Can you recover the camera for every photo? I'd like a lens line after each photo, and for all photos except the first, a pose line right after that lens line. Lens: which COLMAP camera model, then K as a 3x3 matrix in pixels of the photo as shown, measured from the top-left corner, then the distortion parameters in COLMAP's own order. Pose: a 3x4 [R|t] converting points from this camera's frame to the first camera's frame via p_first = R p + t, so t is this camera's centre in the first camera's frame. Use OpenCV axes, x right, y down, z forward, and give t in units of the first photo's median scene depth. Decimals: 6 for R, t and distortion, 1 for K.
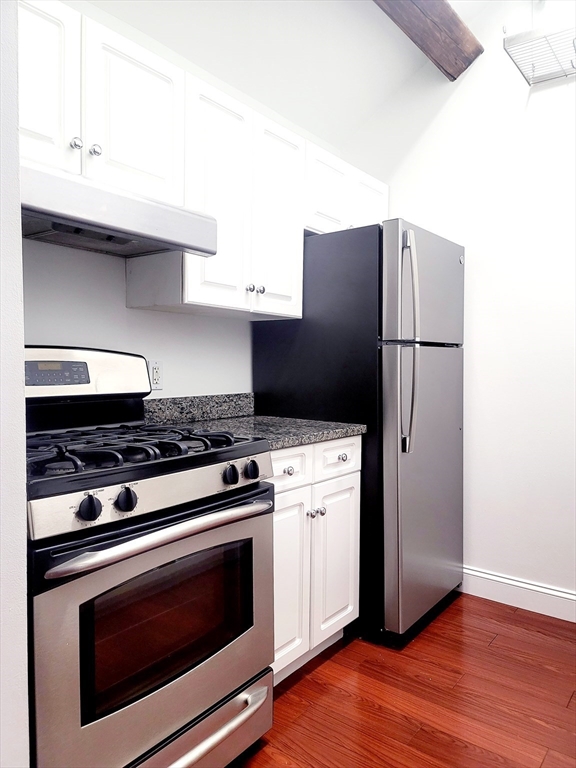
lens RADIAL K [[560.7, 0, 285.6], [0, 560.7, 394.8], [0, 0, 1]] dist [0.039332, 0.000307]
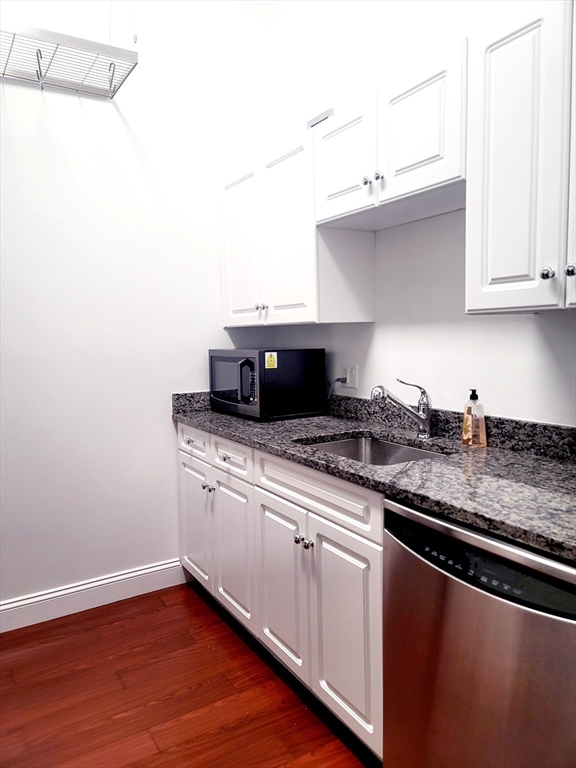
lens RADIAL K [[553.5, 0, 288.0], [0, 553.5, 384.0], [0, 0, 1]] dist [0.113780, -0.119035]
pose [[0.368323, -0.091700, 0.925165, -0.297078], [0.073664, 0.994874, 0.069283, -0.074772], [-0.926775, 0.042633, 0.373190, 0.238471]]
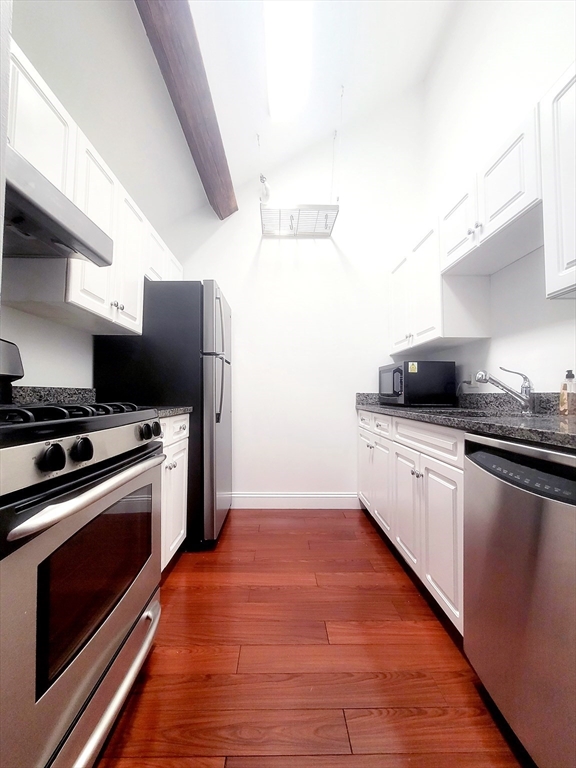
lens RADIAL K [[312.4, 0, 288.0], [0, 312.4, 384.0], [0, 0, 1]] dist [-0.000749, -0.000145]
pose [[0.785273, 0.020518, 0.618810, -0.184477], [0.032871, 0.996660, -0.074761, 0.065074], [-0.618277, 0.079049, 0.781975, 0.165507]]
